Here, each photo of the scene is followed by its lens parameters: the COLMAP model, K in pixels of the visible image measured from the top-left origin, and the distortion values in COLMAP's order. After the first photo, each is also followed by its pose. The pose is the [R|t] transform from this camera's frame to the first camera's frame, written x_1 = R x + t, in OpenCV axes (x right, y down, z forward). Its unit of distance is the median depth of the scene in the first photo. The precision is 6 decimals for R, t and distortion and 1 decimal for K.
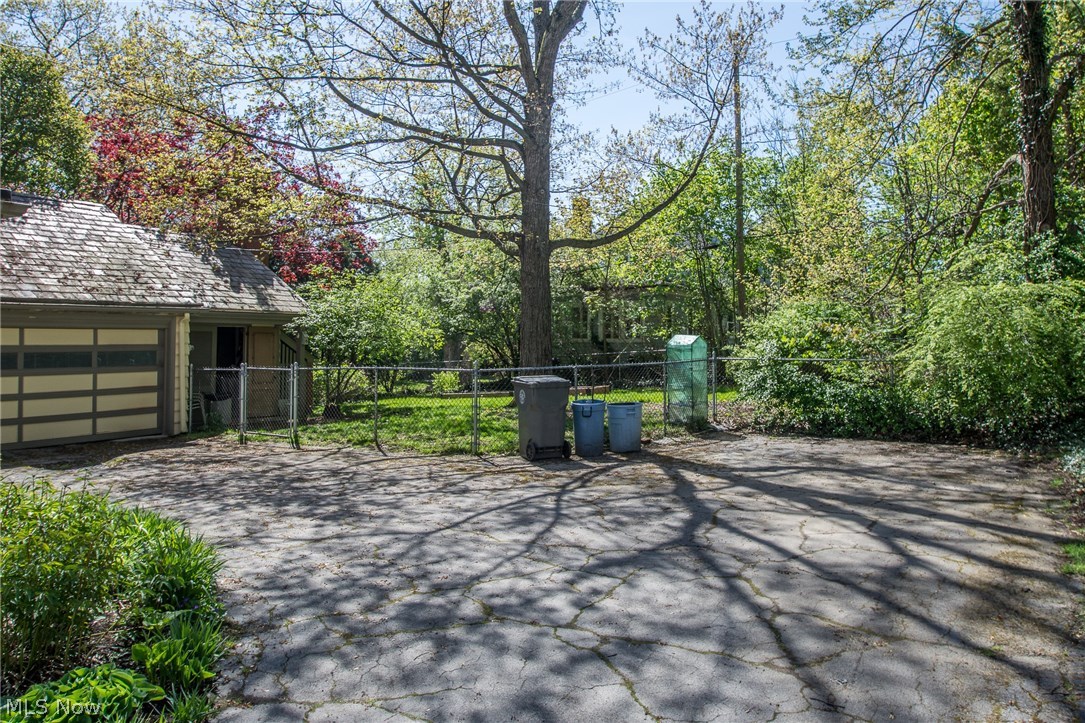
lens RADIAL K [[768.2, 0, 544.7], [0, 768.2, 332.5], [0, 0, 1]] dist [-0.037447, 0.003291]
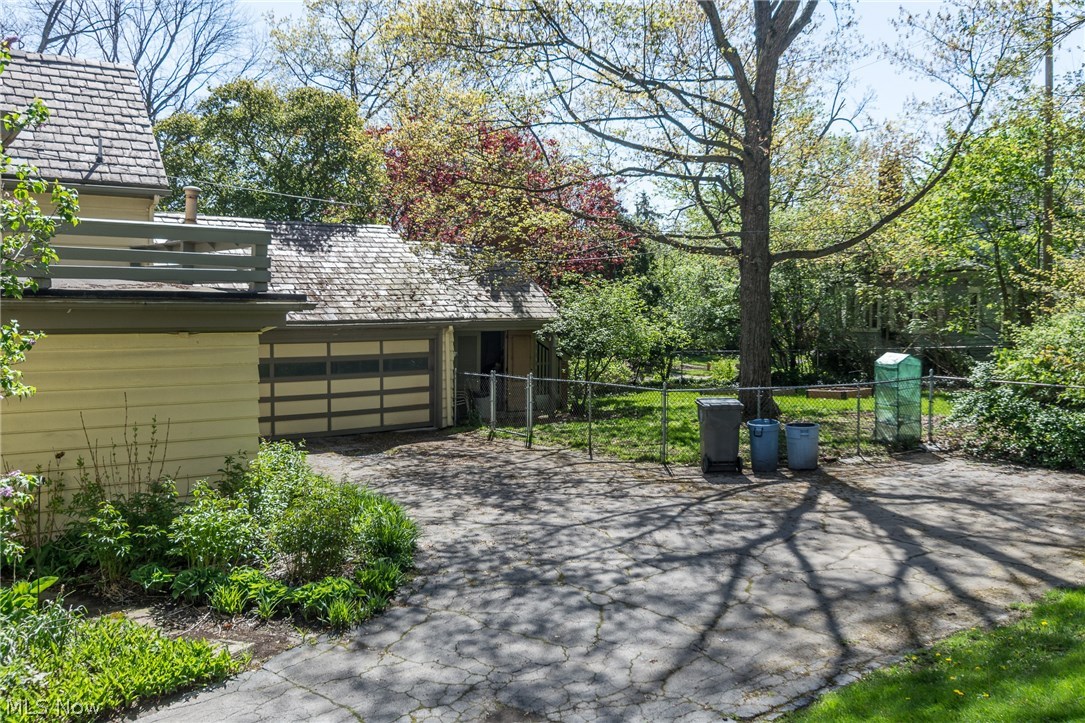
lens RADIAL K [[898.8, 0, 549.0], [0, 898.8, 359.4], [0, 0, 1]] dist [0.009829, -0.000413]
pose [[0.926143, 0.020004, -0.376642, 0.208490], [0.008414, 0.997248, 0.073653, -0.079065], [0.377079, -0.071382, 0.923426, -0.245448]]
